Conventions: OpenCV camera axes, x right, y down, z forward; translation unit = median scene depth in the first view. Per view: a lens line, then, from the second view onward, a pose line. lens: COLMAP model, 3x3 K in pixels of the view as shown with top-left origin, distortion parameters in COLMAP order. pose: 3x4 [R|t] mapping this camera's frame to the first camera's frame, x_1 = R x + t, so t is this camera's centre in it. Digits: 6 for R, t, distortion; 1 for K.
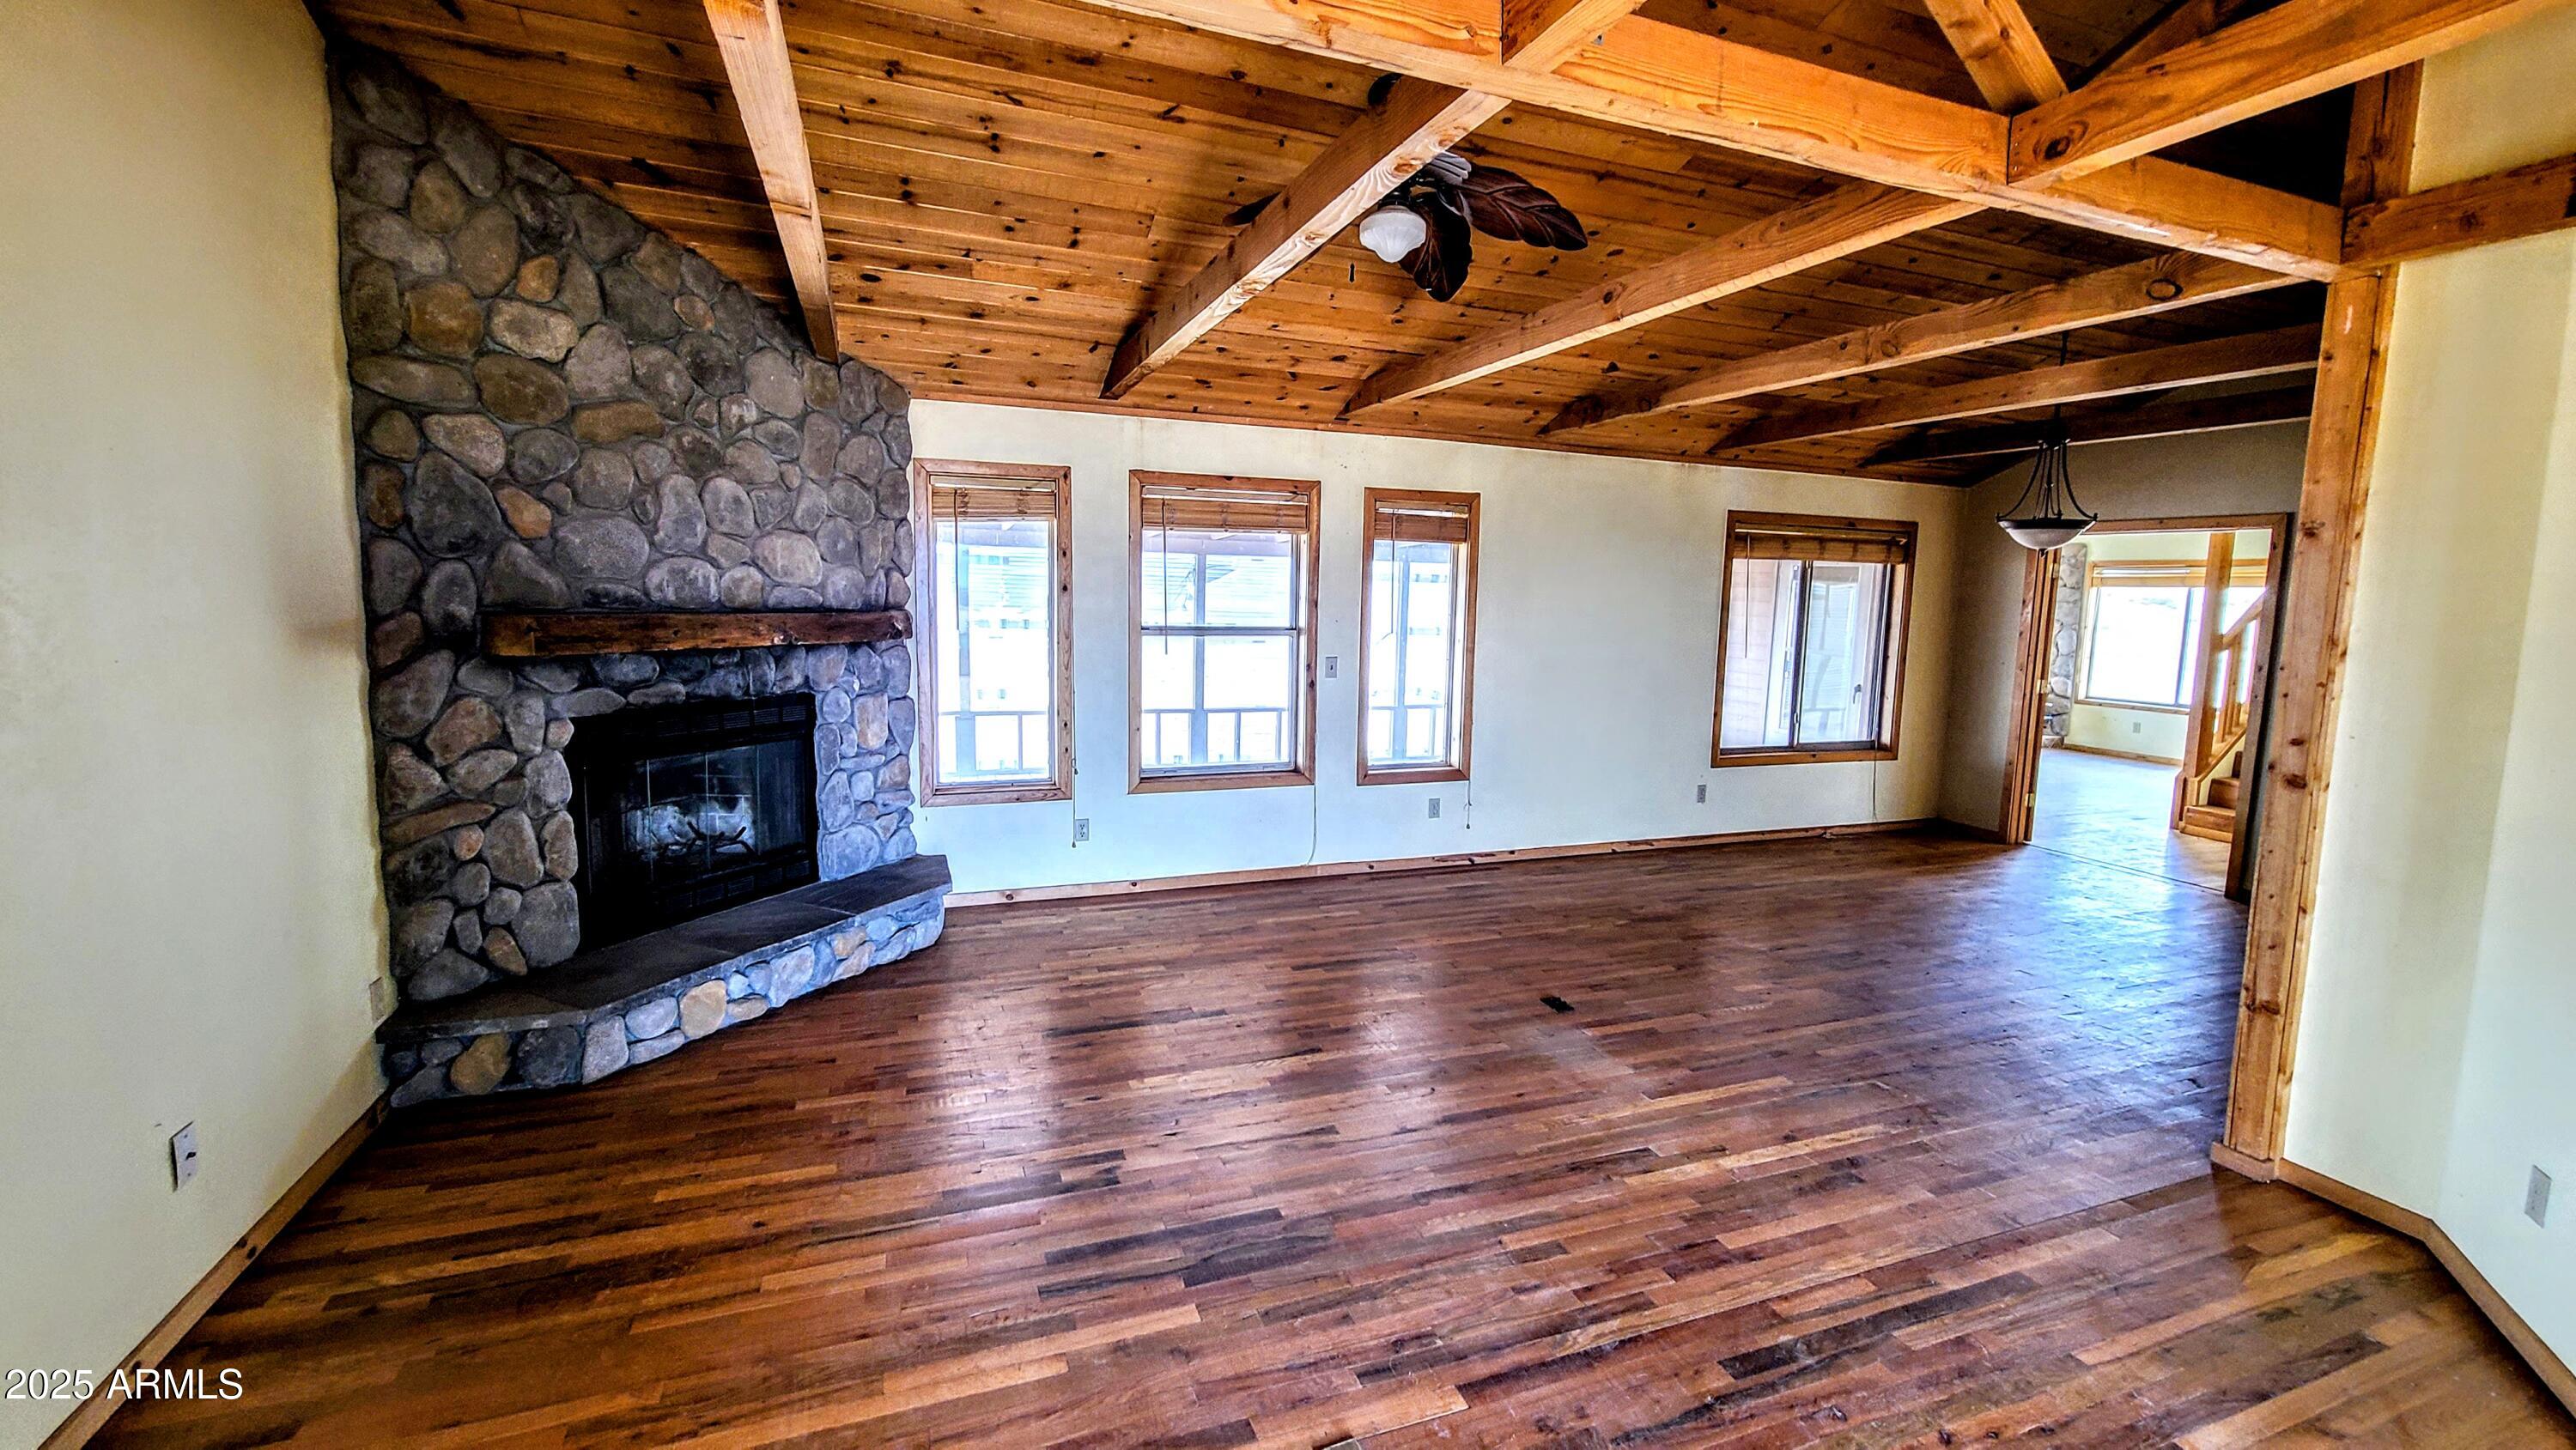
lens RADIAL K [[1055.4, 0, 1287.9], [0, 1055.4, 716.3], [0, 0, 1]] dist [0.002768, -0.000003]
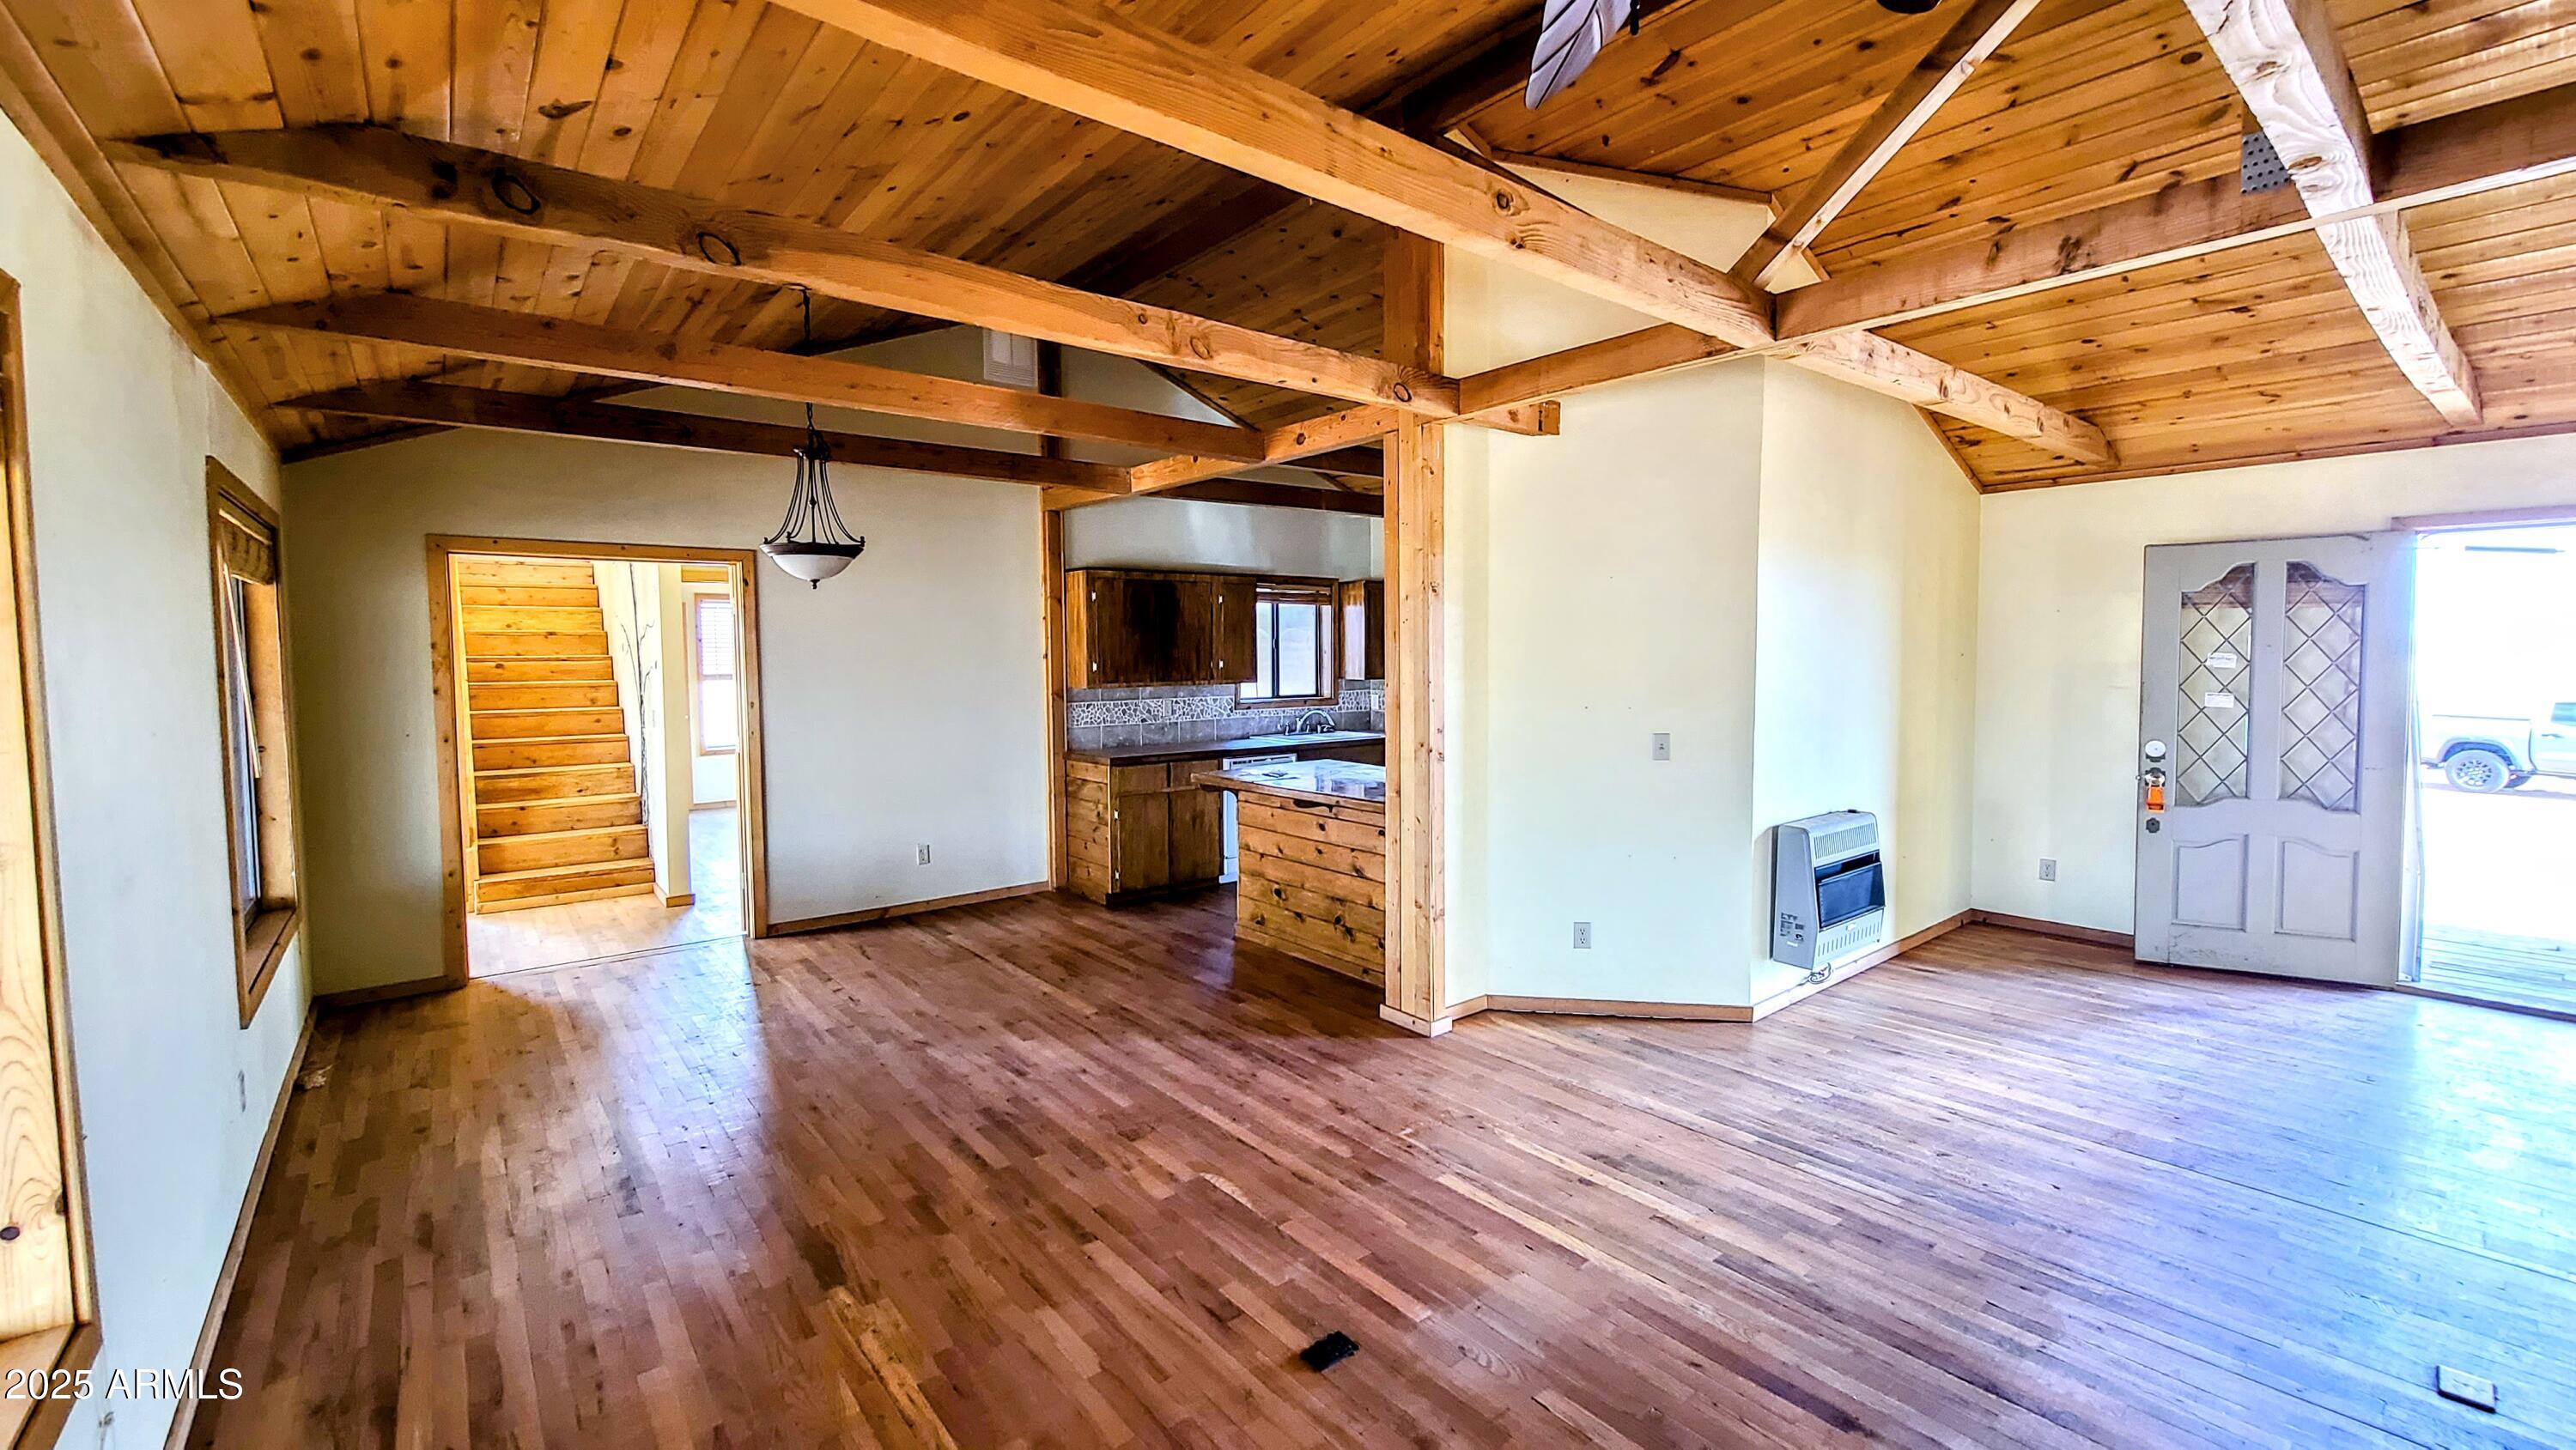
lens RADIAL K [[1055.4, 0, 1291.1], [0, 1055.4, 702.5], [0, 0, 1]] dist [0.002768, -0.000003]
pose [[-0.320467, -0.065155, 0.945016, -0.336807], [0.120741, 0.986685, 0.108973, -0.181877], [-0.939533, 0.149025, -0.308333, 1.499412]]
